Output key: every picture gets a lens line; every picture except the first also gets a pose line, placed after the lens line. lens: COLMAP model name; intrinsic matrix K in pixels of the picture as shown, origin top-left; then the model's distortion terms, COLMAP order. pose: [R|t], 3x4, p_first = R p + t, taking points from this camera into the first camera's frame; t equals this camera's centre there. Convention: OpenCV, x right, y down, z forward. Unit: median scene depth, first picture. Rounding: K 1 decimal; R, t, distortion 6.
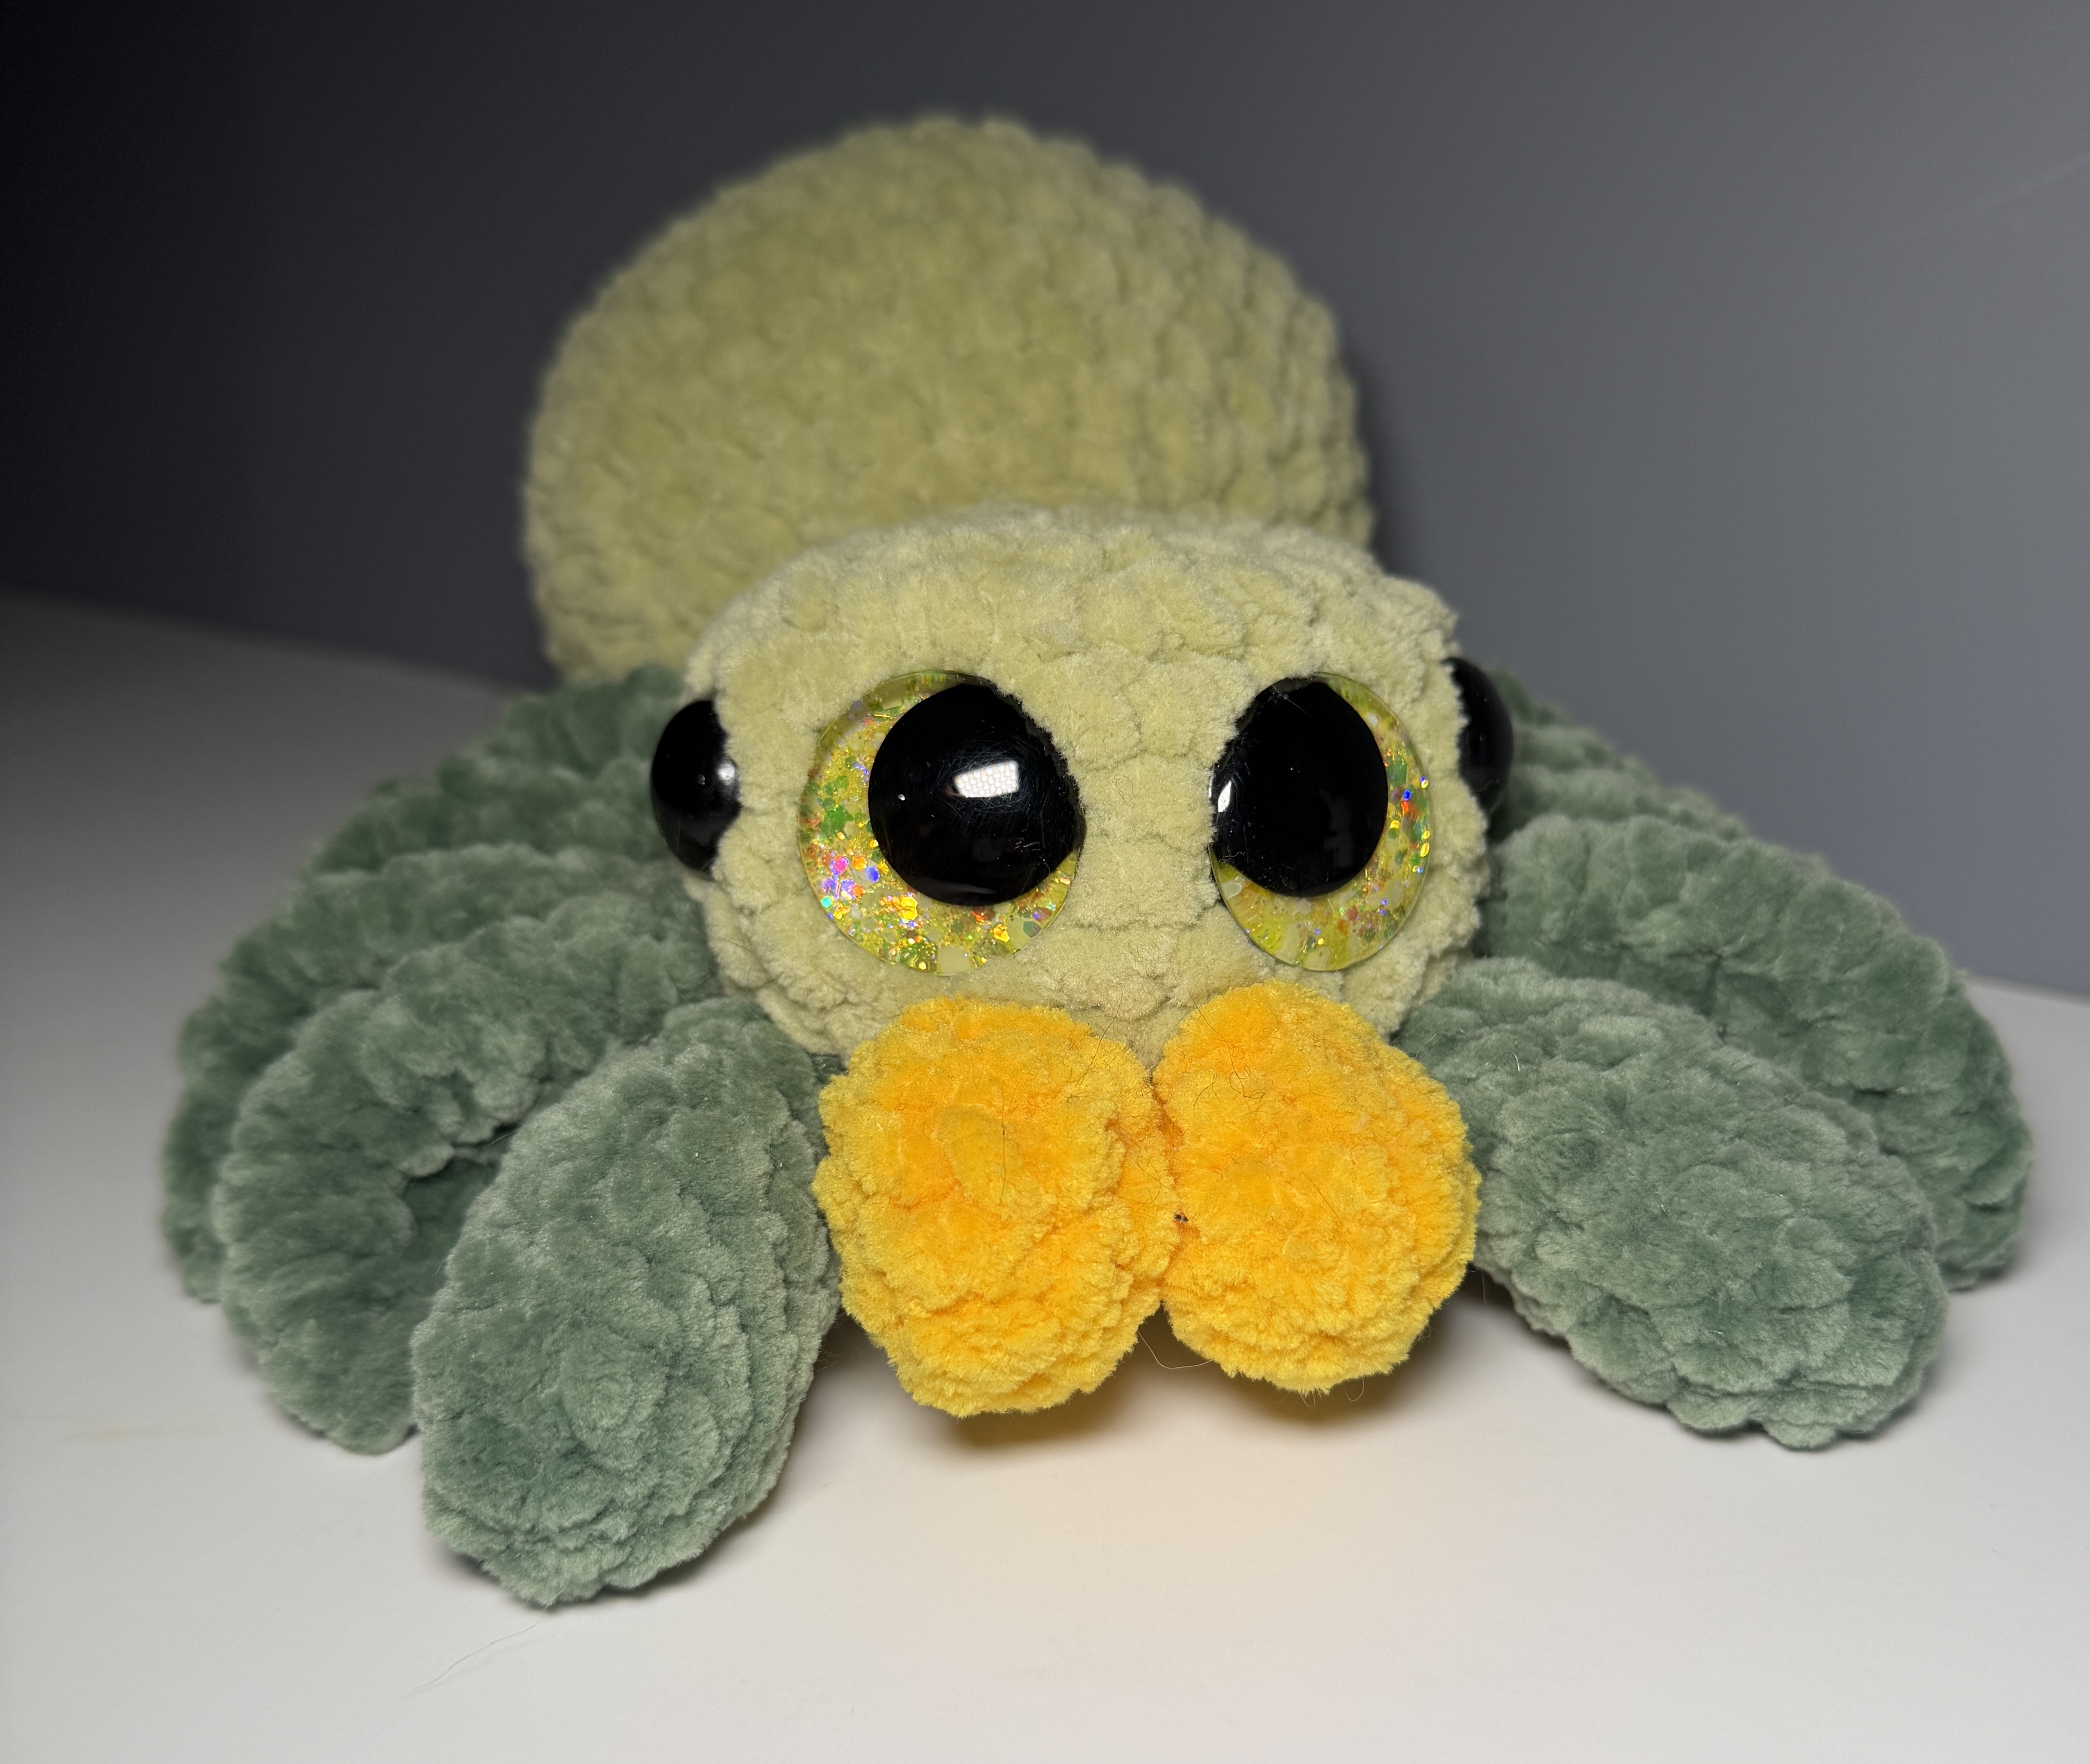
lens RADIAL K [[1592.0, 0, 1046.2], [0, 1592.0, 876.0], [0, 0, 1]] dist [0.058286, 0.008833]
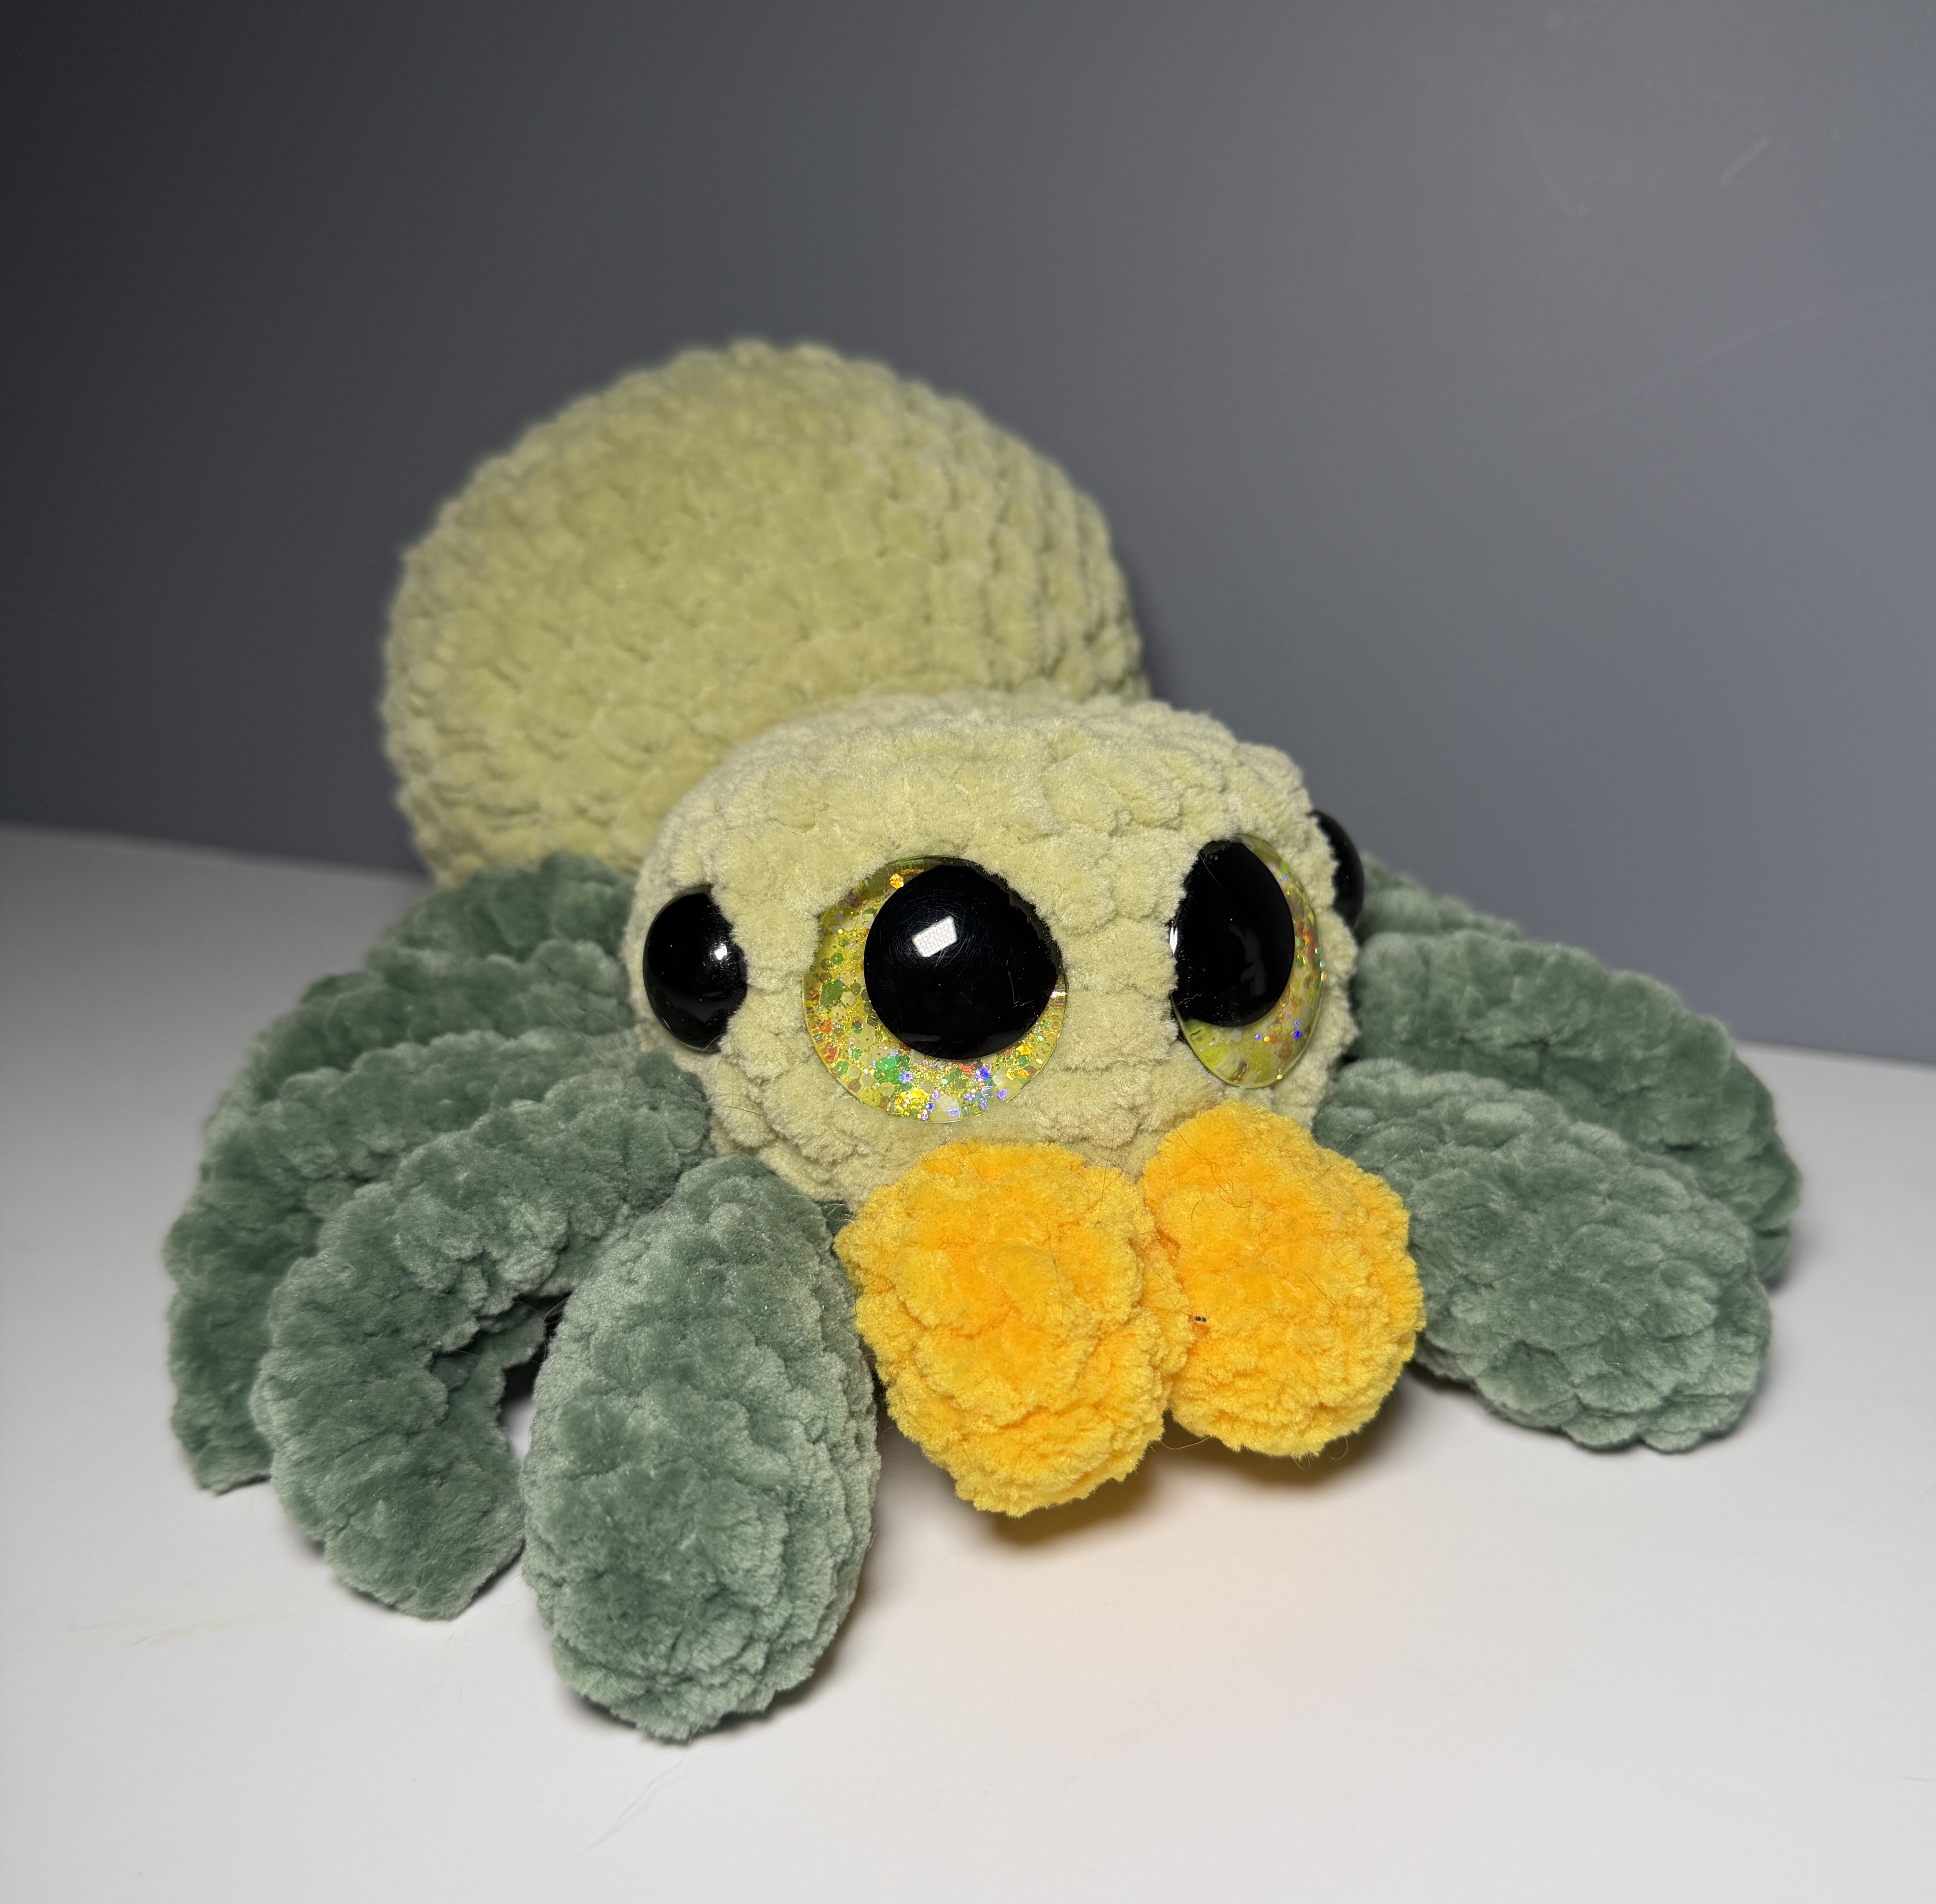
lens RADIAL K [[1427.6, 0, 965.1], [0, 1427.6, 954.6], [0, 0, 1]] dist [0.070932, -0.017424]
pose [[0.988077, -0.075114, 0.134391, -0.171730], [0.078072, 0.996805, -0.016870, -0.037237], [-0.132694, 0.027161, 0.990785, -0.011042]]
